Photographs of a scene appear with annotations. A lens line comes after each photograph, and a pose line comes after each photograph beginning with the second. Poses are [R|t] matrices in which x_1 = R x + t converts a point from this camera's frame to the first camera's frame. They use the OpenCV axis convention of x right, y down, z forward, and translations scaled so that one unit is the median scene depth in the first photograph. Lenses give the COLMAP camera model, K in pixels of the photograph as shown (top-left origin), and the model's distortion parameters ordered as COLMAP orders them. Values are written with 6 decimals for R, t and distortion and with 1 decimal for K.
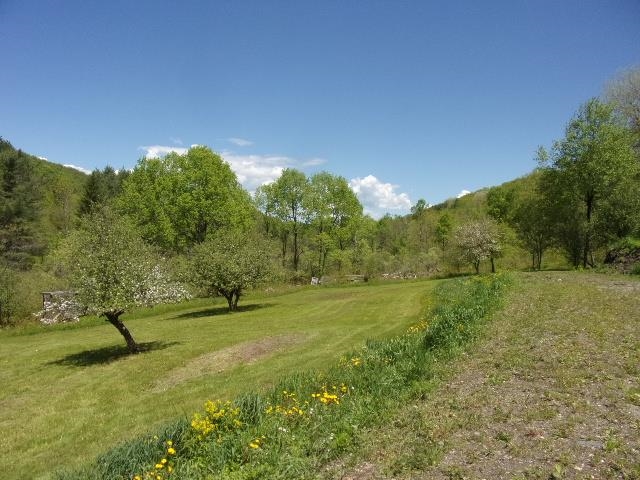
lens RADIAL K [[460.3, 0, 317.6], [0, 460.3, 242.3], [0, 0, 1]] dist [-0.013047, -0.003594]
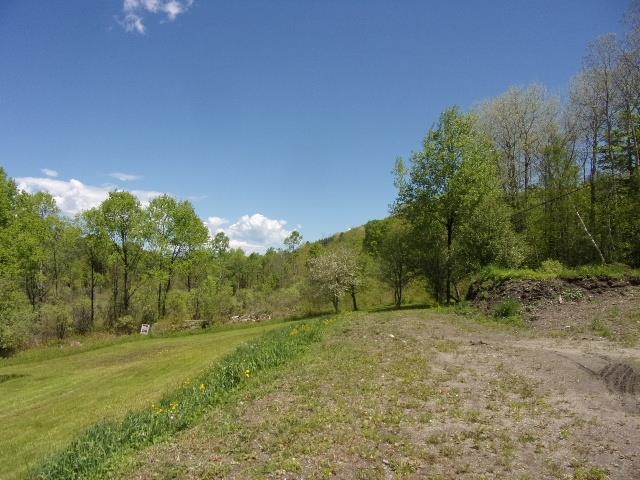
lens RADIAL K [[462.4, 0, 317.6], [0, 462.4, 249.0], [0, 0, 1]] dist [-0.042245, 0.012251]
pose [[0.973397, -0.009366, 0.228932, 0.135847], [0.023491, 0.997979, -0.059049, 0.000055], [-0.227916, 0.062856, 0.971650, 0.194526]]
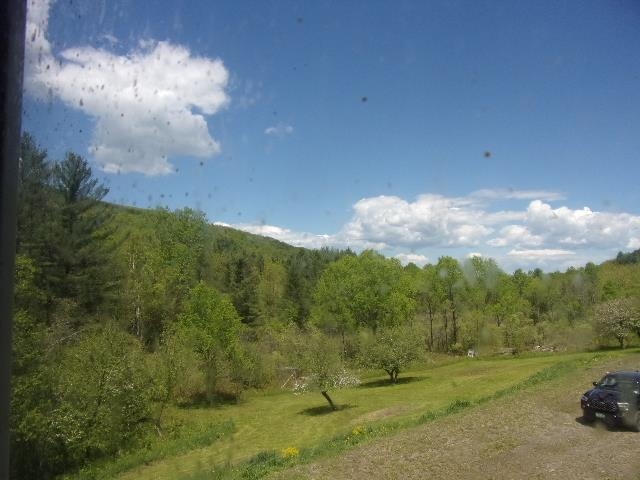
lens RADIAL K [[460.3, 0, 317.6], [0, 460.3, 242.3], [0, 0, 1]] dist [-0.013047, -0.003594]
pose [[0.925128, -0.080277, -0.371071, 0.116595], [0.036677, 0.991716, -0.123105, -0.084059], [0.377880, 0.100278, 0.920408, -0.328267]]
